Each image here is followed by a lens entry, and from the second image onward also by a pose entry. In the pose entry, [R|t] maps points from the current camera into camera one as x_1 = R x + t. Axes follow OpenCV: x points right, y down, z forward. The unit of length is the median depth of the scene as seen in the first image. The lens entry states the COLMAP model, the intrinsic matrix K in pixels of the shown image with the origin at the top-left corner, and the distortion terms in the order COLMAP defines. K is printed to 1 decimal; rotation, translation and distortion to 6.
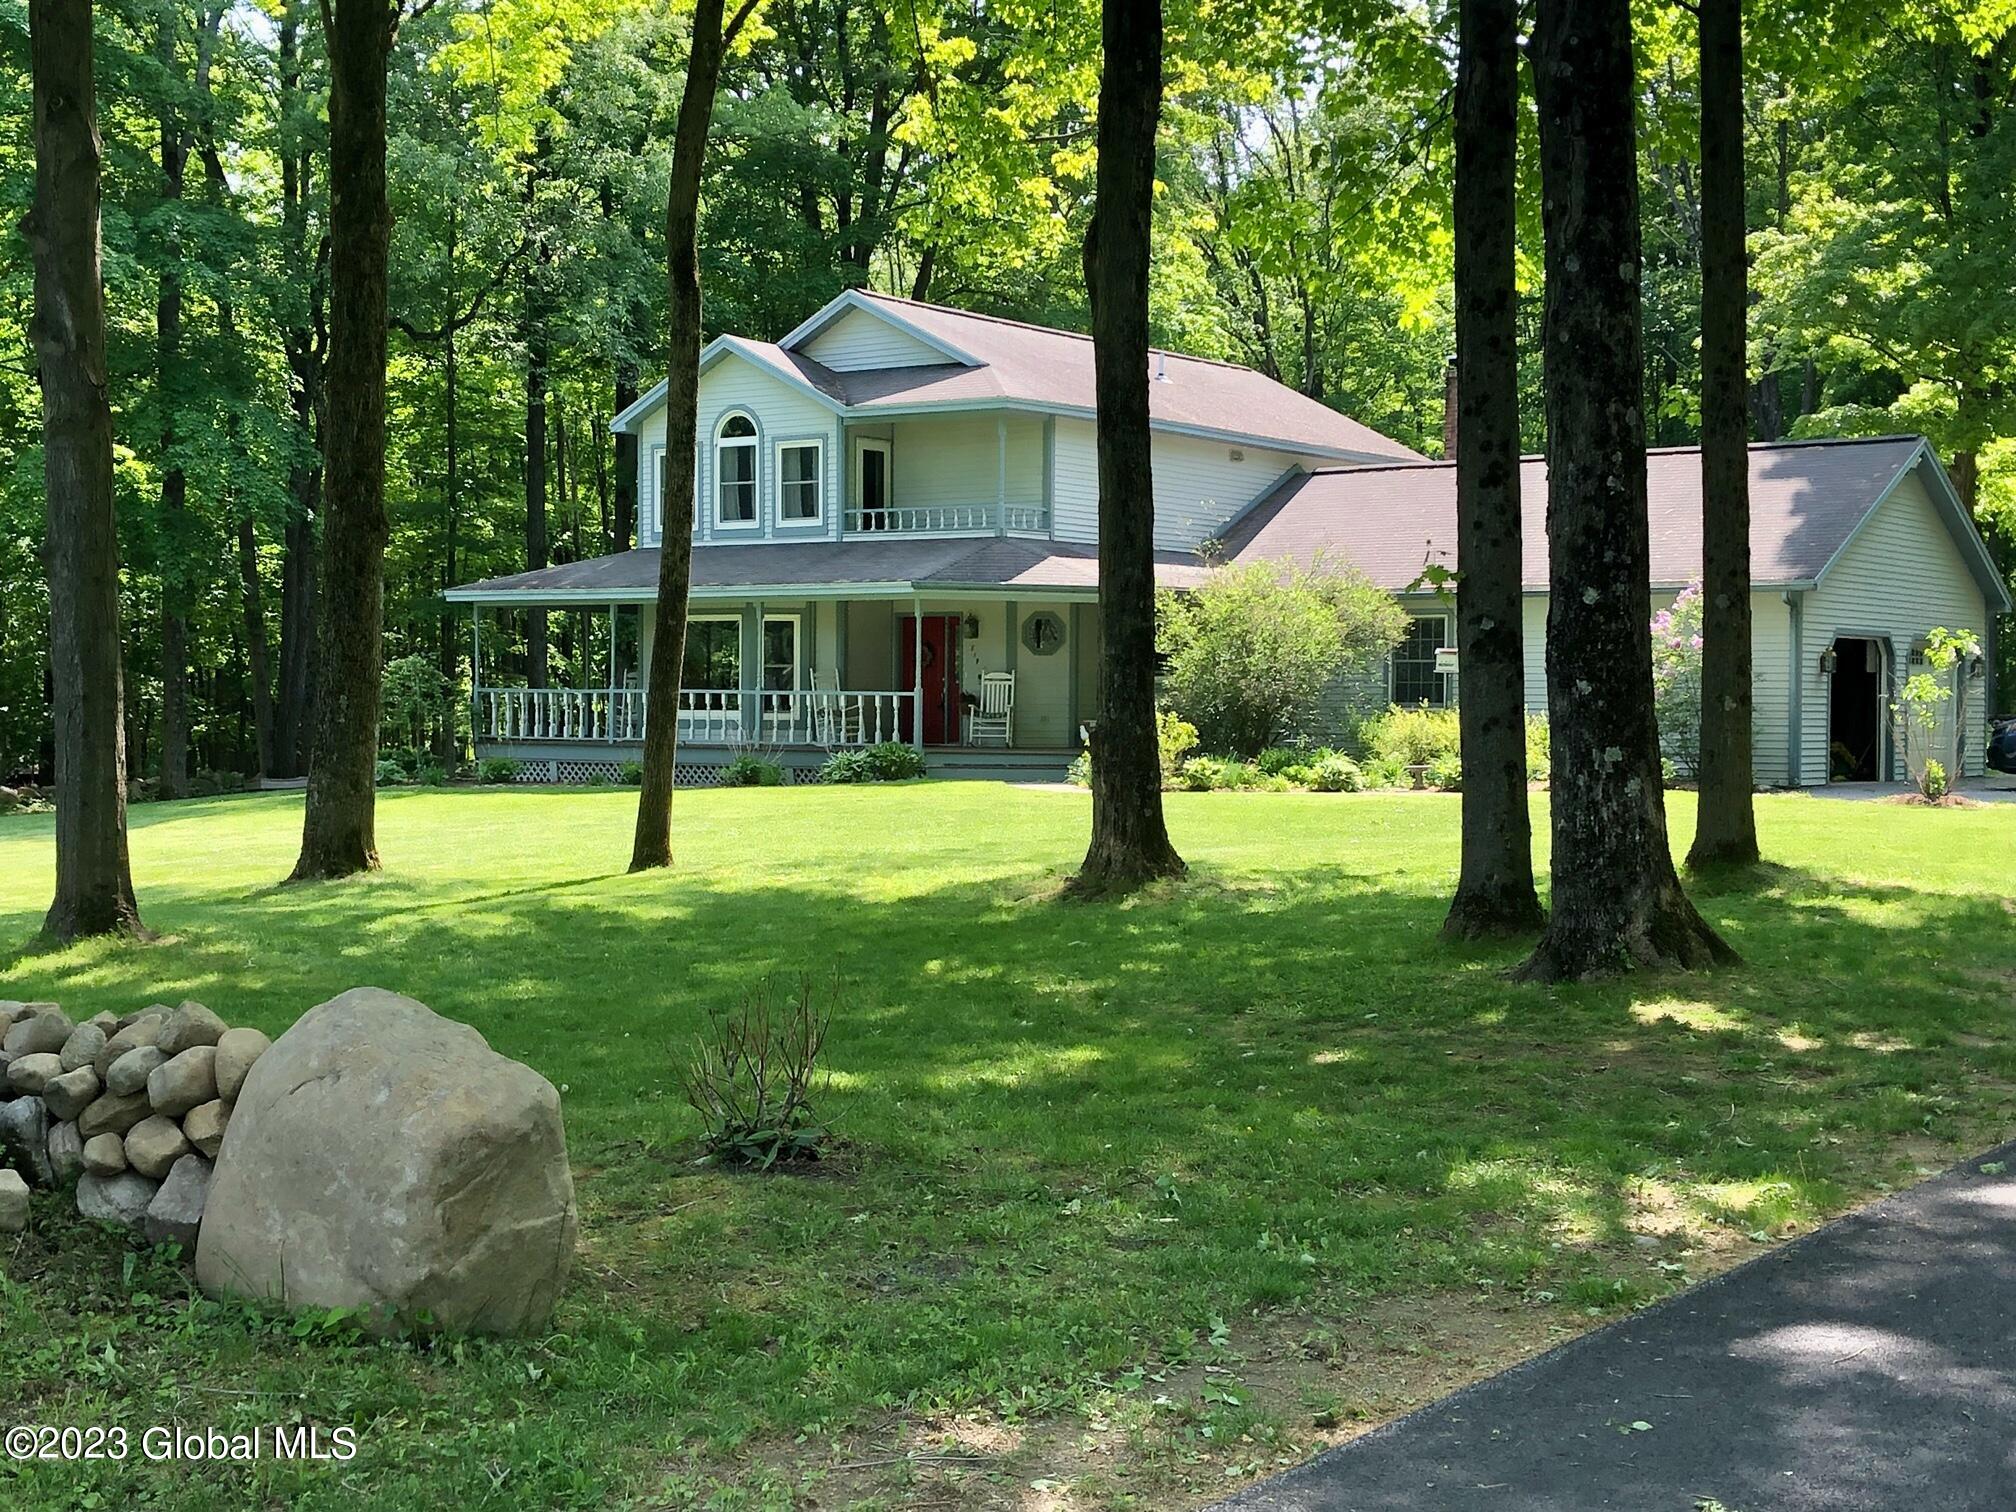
lens RADIAL K [[2672.5, 0, 1008.0], [0, 2672.5, 756.0], [0, 0, 1]] dist [0.095724, 0.003245]
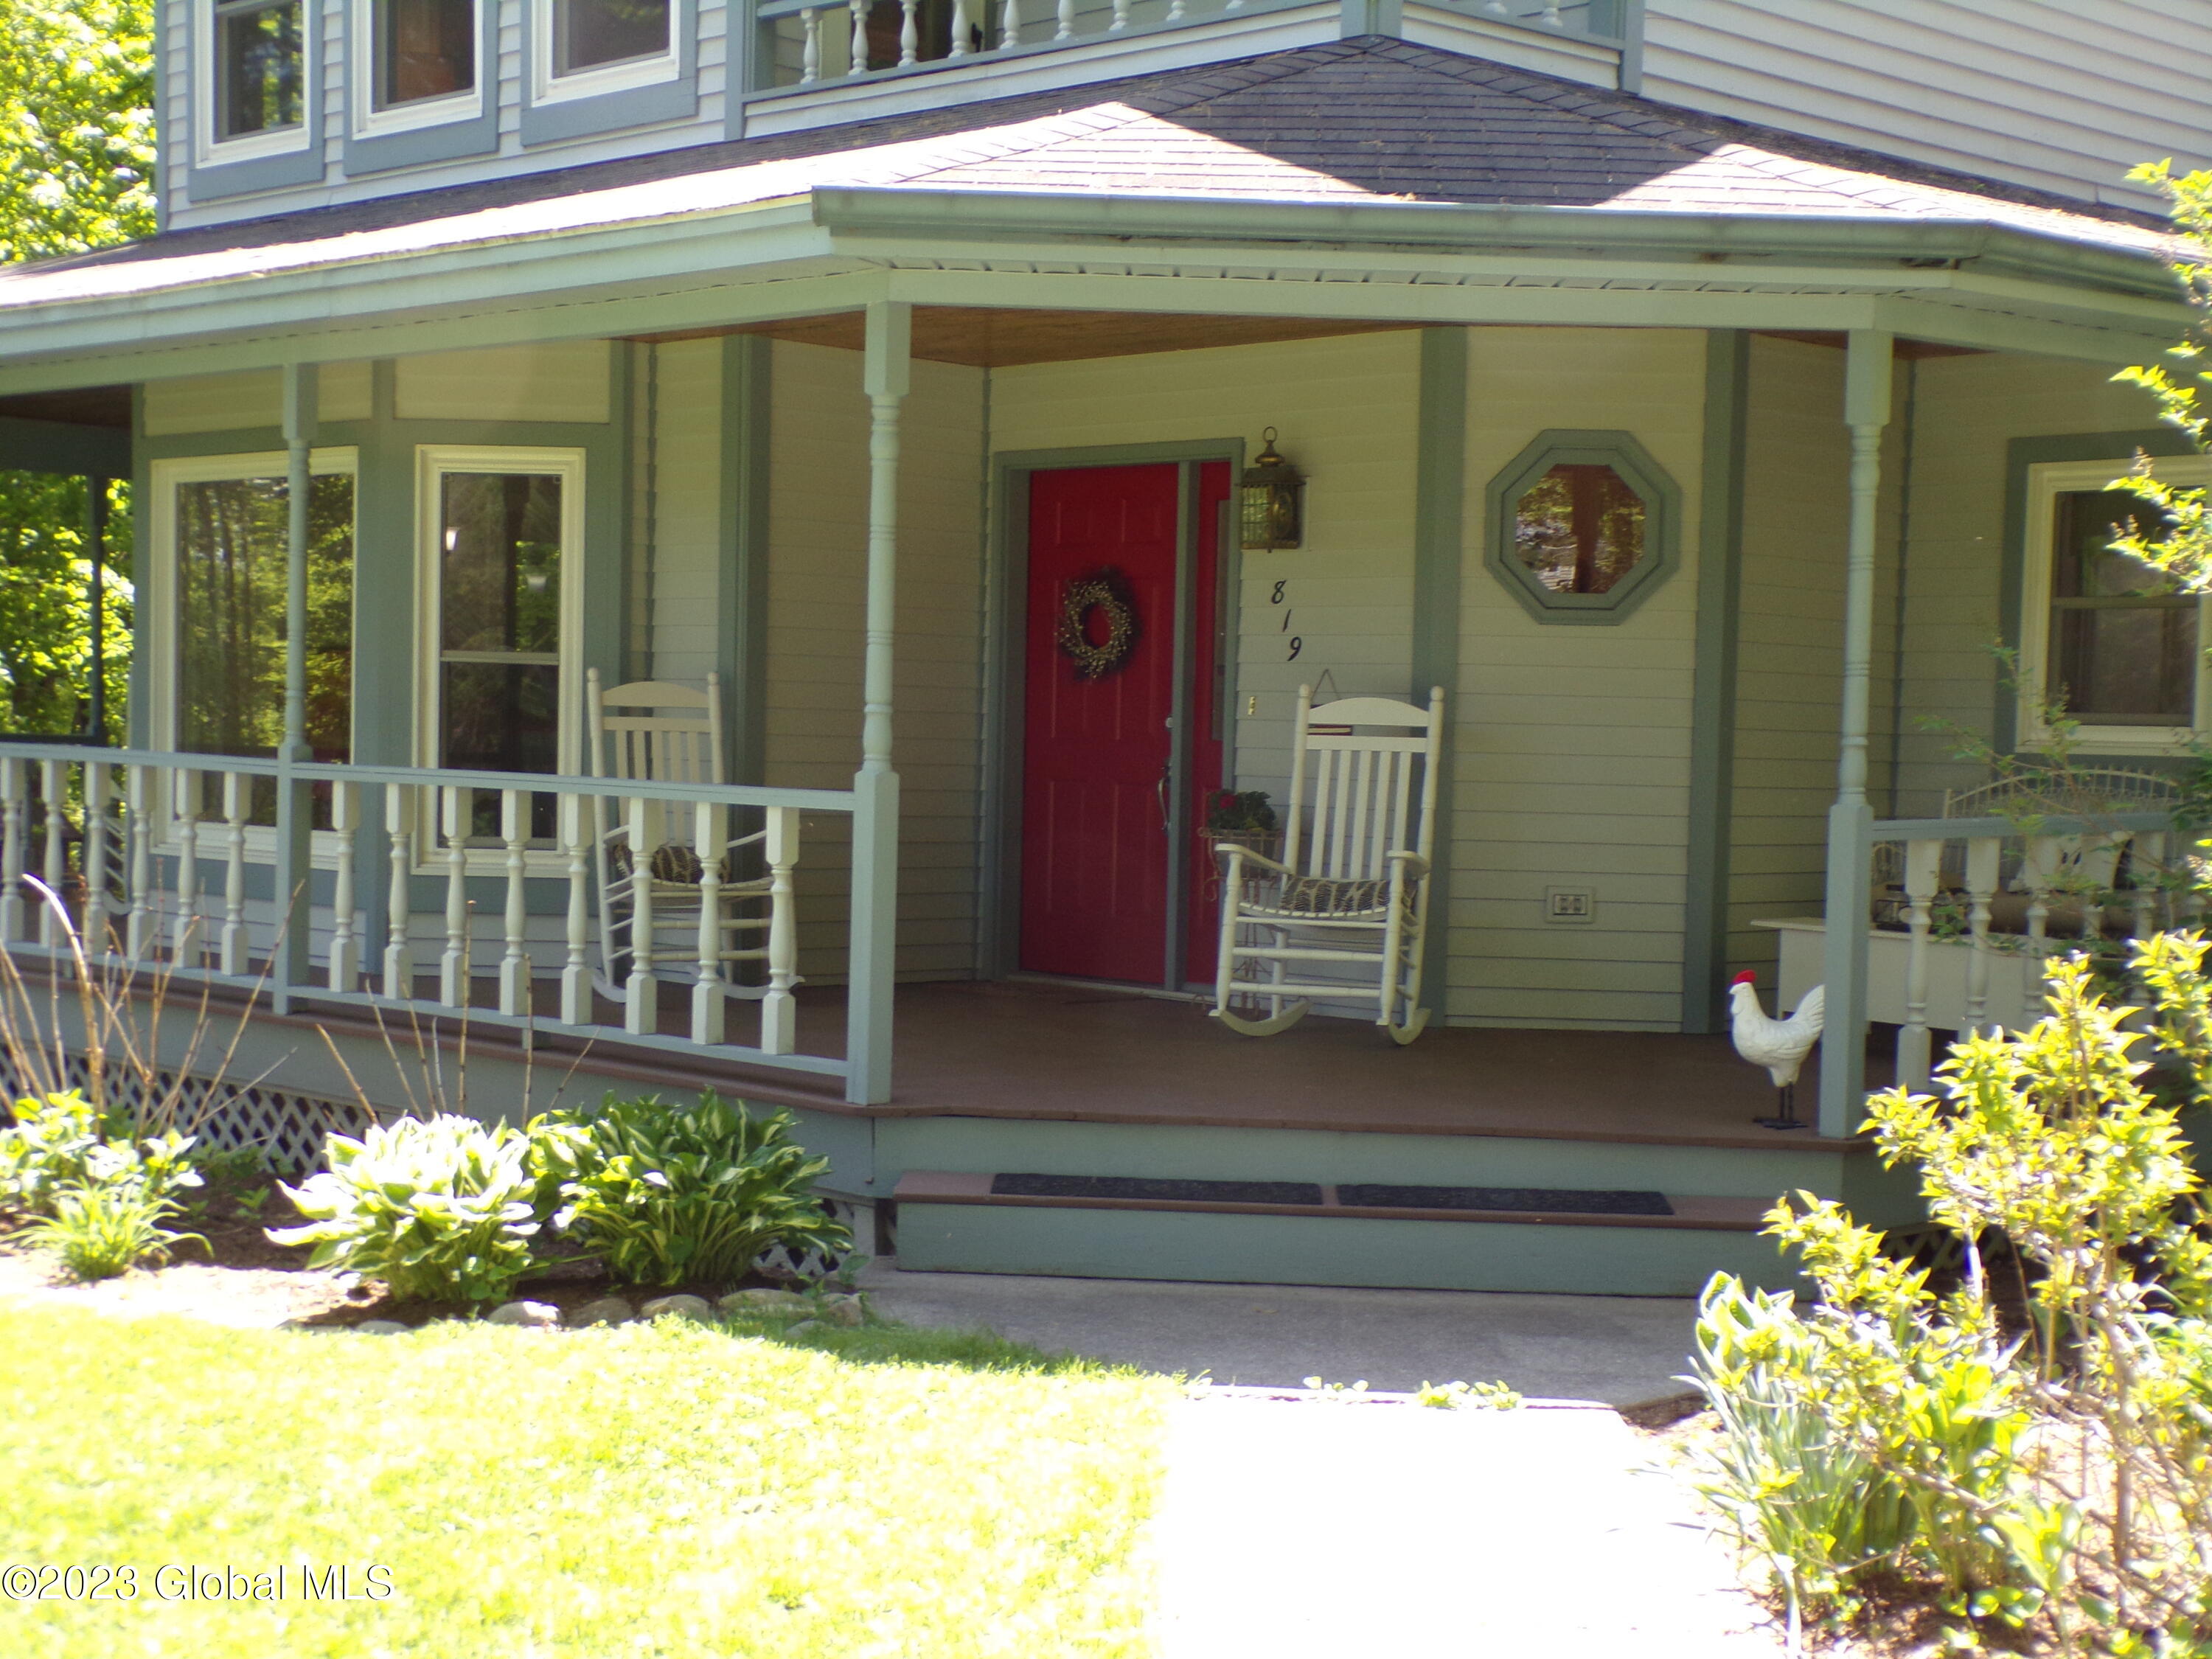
lens RADIAL K [[3252.6, 0, 1106.0], [0, 3252.6, 829.5], [0, 0, 1]] dist [0.131262, -0.009897]
pose [[0.984324, 0.020959, -0.175122, 0.021997], [-0.019177, 0.999746, 0.011859, -0.022582], [0.175326, -0.008315, 0.984475, 0.714086]]
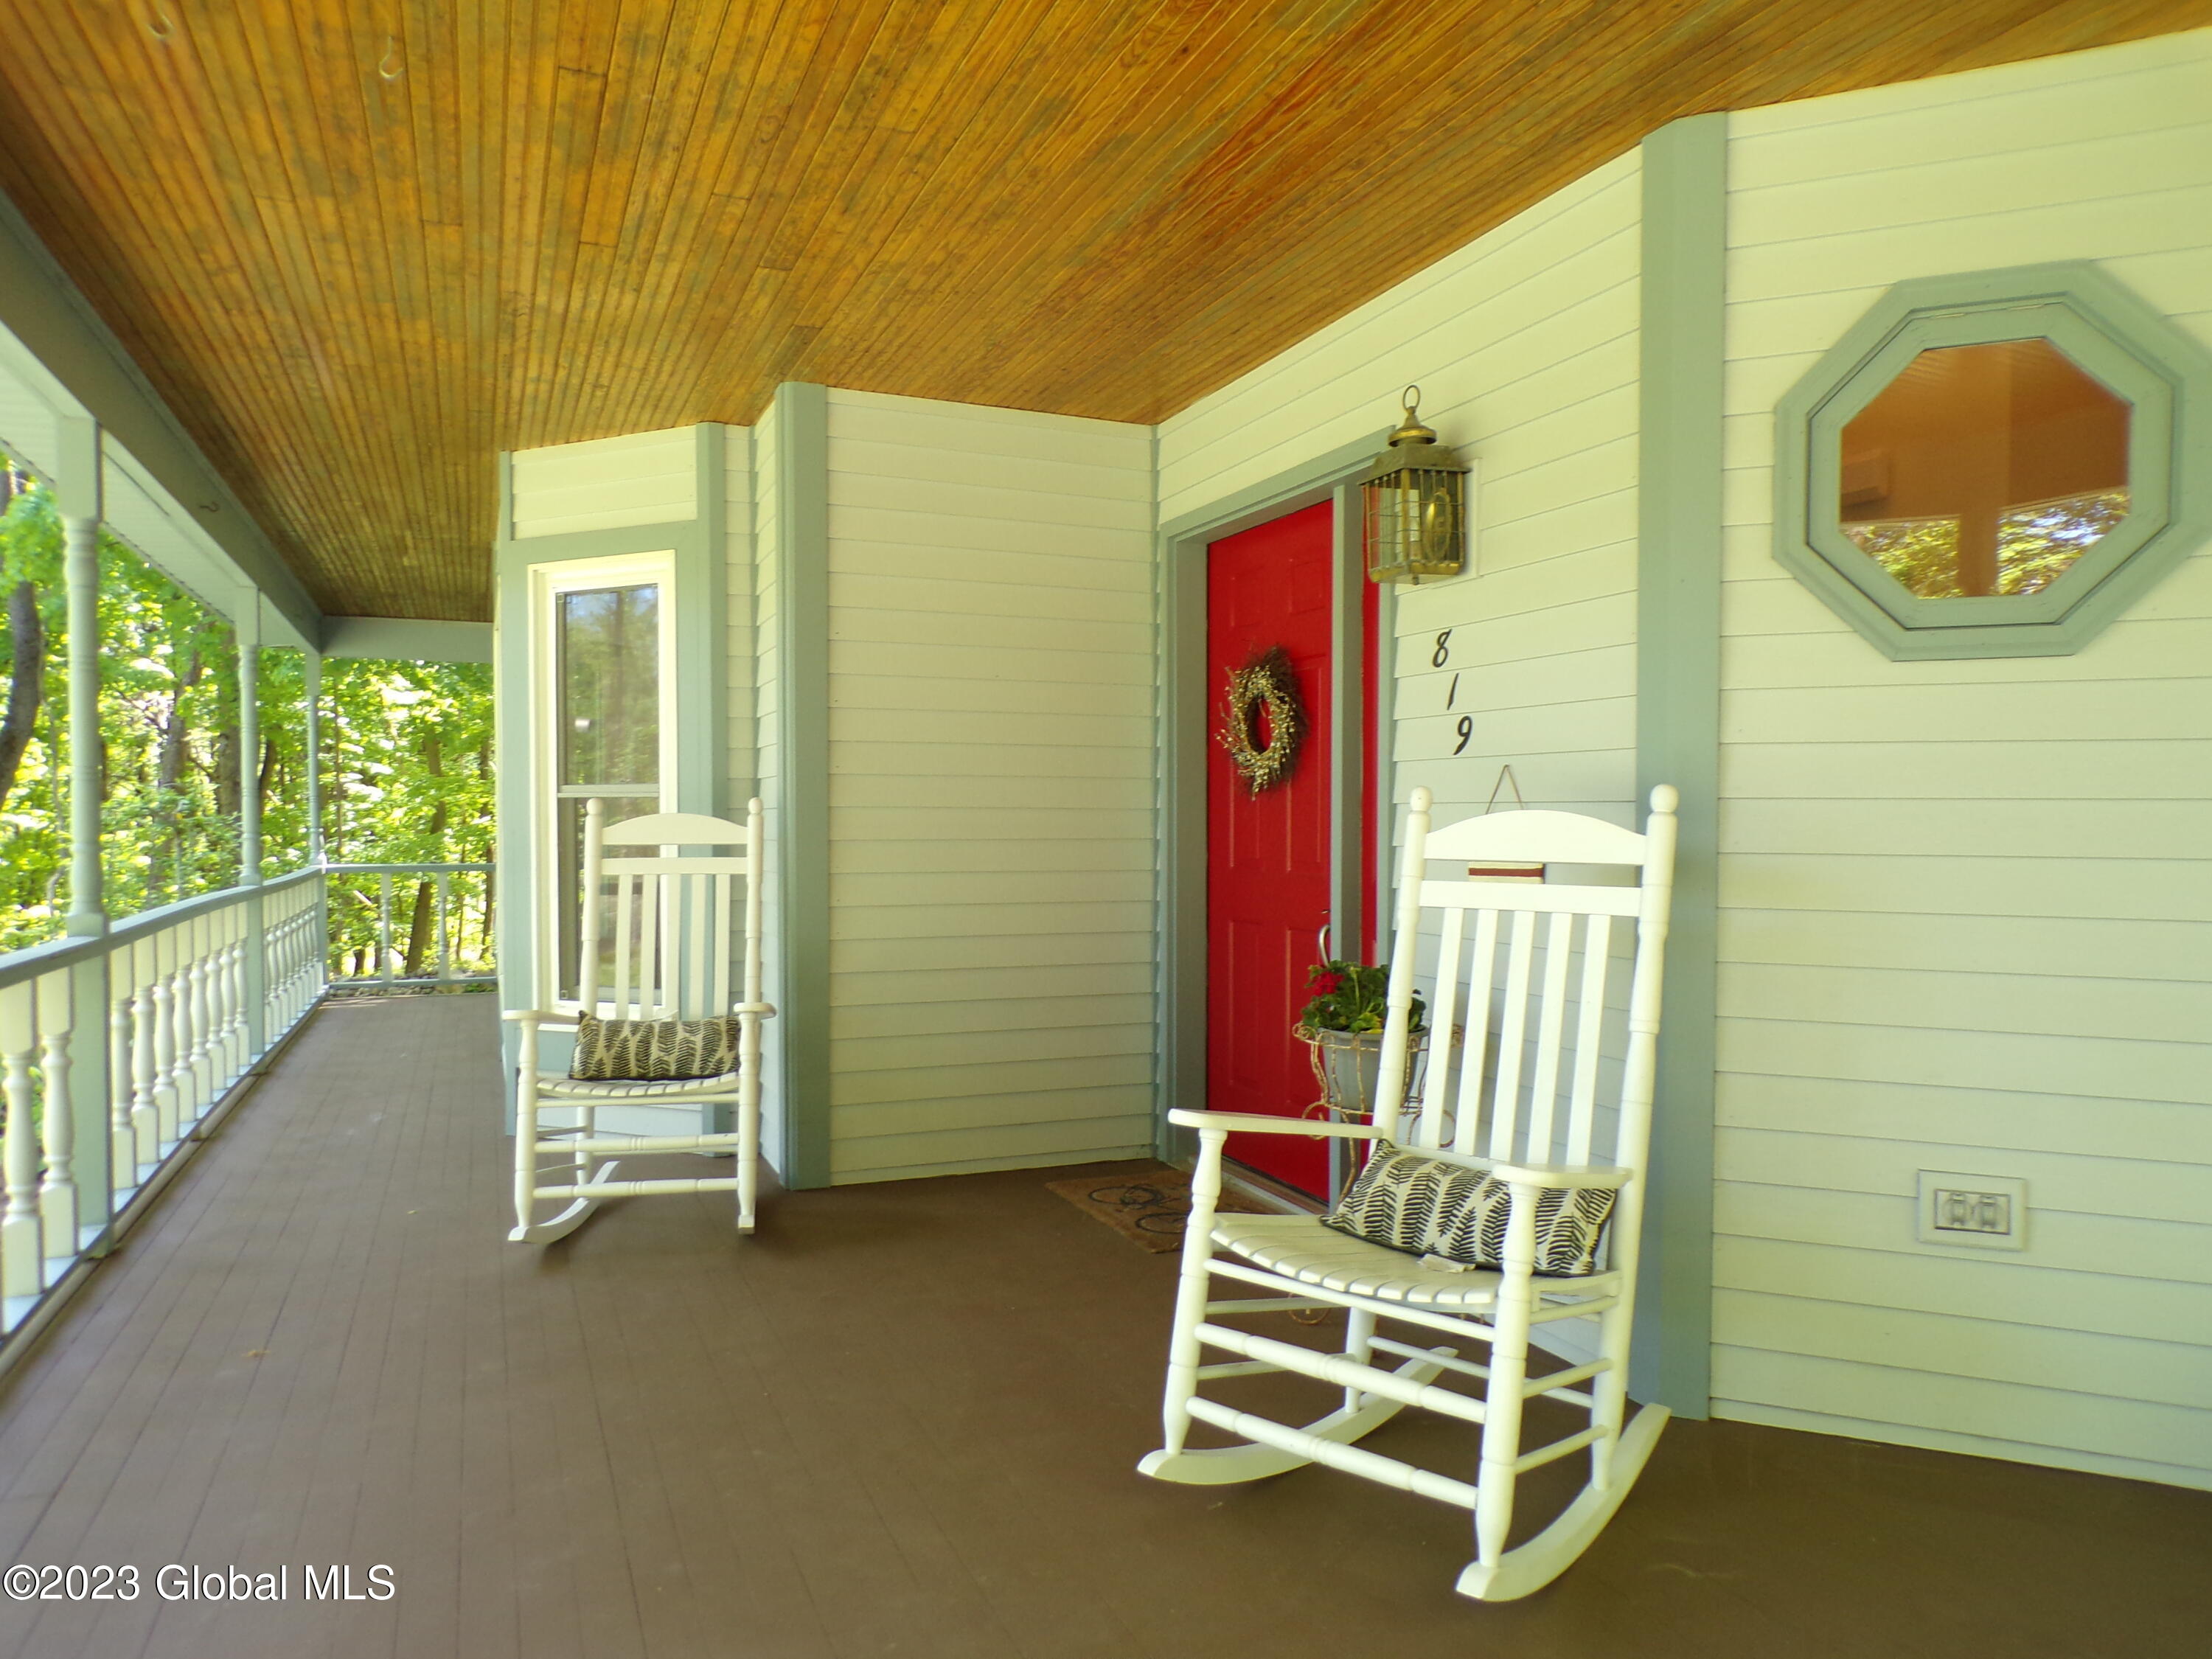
lens RADIAL K [[1489.6, 0, 1104.6], [0, 1489.6, 858.6], [0, 0, 1]] dist [-0.009122, 0.028608]
pose [[0.850037, 0.004755, -0.526701, 0.014555], [-0.002212, 0.999983, 0.005458, -0.028908], [0.526718, -0.003475, 0.850033, 0.916717]]
